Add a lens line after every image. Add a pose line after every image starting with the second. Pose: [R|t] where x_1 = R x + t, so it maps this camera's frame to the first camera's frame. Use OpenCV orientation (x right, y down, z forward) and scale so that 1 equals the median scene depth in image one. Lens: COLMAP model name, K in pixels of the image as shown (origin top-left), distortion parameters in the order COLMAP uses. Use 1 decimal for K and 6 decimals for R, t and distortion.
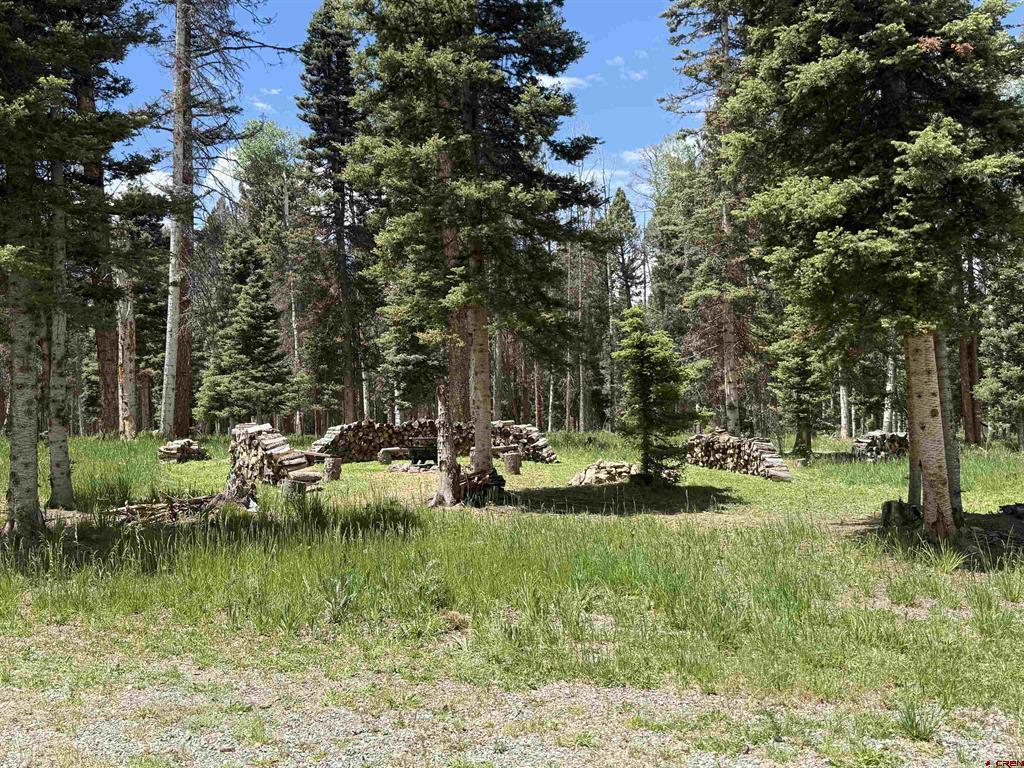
lens RADIAL K [[799.0, 0, 517.9], [0, 799.0, 384.0], [0, 0, 1]] dist [0.004818, -0.012365]
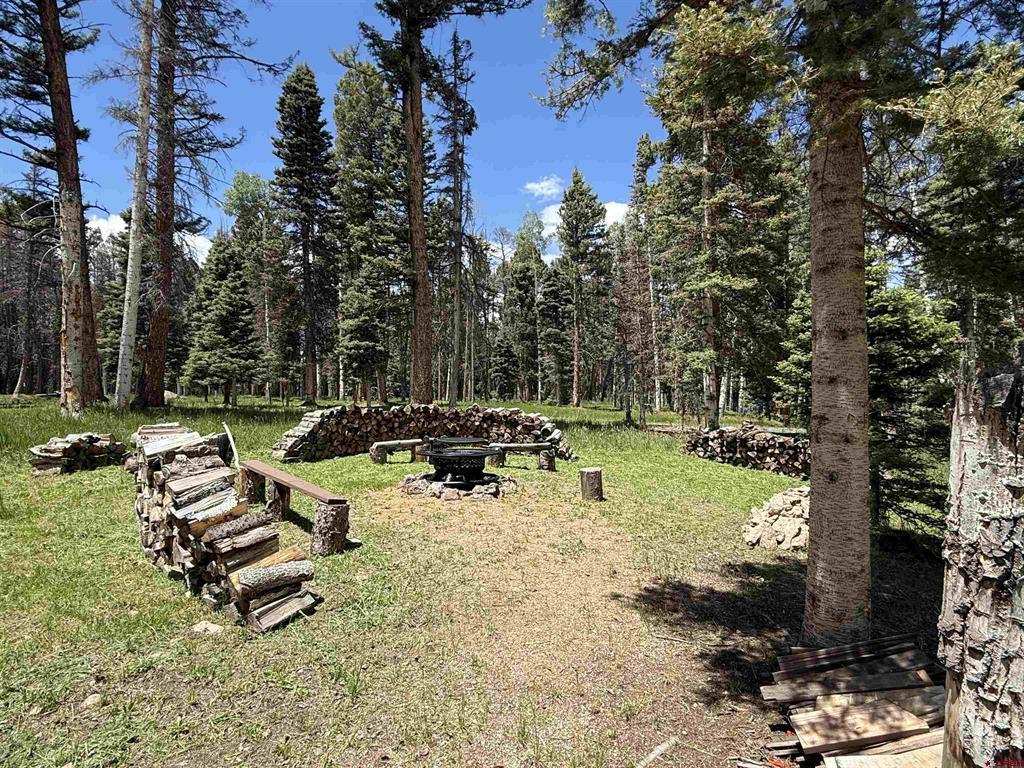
lens RADIAL K [[533.7, 0, 510.8], [0, 533.7, 381.9], [0, 0, 1]] dist [-0.004350, 0.001316]
pose [[0.986926, 0.030862, 0.158194, -0.033059], [-0.034837, 0.999142, 0.022416, 0.000969], [-0.157367, -0.027634, 0.987154, 0.122522]]
